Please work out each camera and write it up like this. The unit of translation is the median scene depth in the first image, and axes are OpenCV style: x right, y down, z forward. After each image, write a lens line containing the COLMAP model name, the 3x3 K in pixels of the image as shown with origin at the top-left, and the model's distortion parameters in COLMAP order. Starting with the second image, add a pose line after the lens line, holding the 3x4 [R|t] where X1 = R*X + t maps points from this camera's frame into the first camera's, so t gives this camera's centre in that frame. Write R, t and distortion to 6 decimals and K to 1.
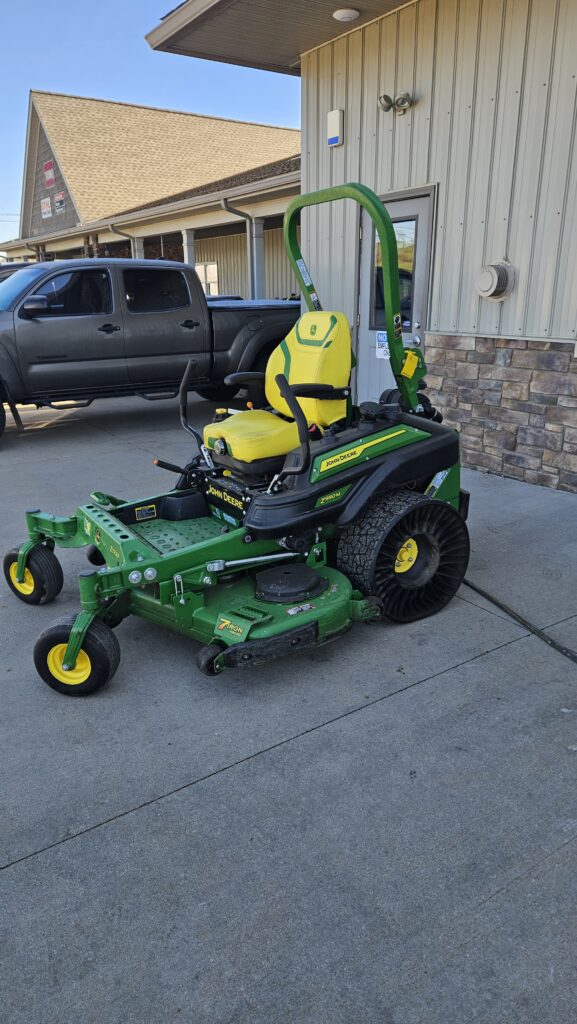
lens RADIAL K [[695.4, 0, 296.8], [0, 695.4, 510.6], [0, 0, 1]] dist [0.087650, -0.070685]
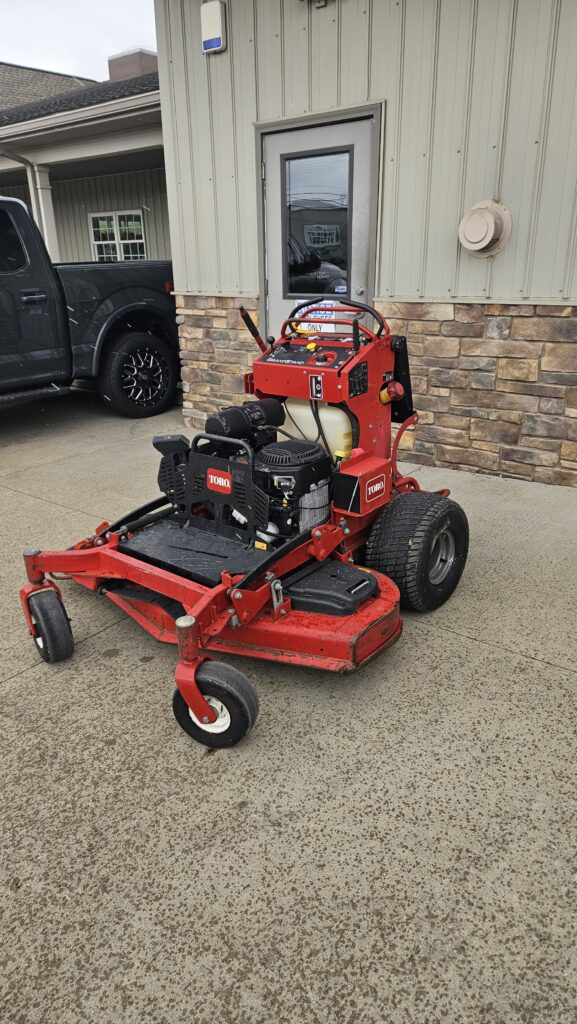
lens RADIAL K [[695.4, 0, 281.2], [0, 695.4, 509.9], [0, 0, 1]] dist [0.087650, -0.070685]
pose [[0.952149, -0.121121, 0.280610, -0.172276], [0.109350, 0.992351, 0.057293, -0.081228], [-0.285403, -0.023867, 0.958111, 0.286147]]
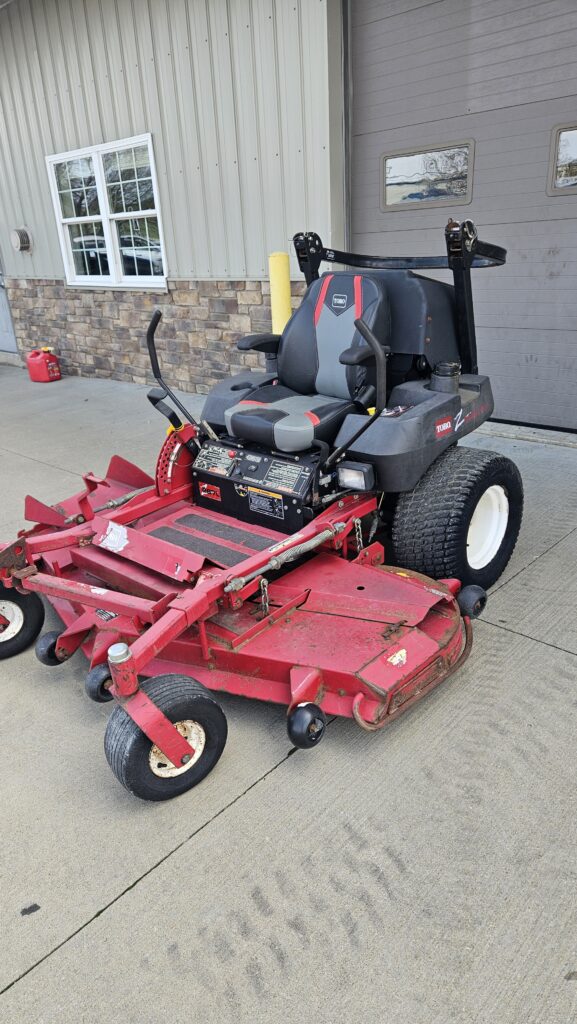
lens RADIAL K [[695.4, 0, 298.7], [0, 695.4, 507.7], [0, 0, 1]] dist [0.087650, -0.070685]
pose [[0.973625, -0.130261, 0.187316, 0.454056], [0.119102, 0.990433, 0.069691, 0.181787], [-0.194602, -0.045543, 0.979824, -0.552749]]
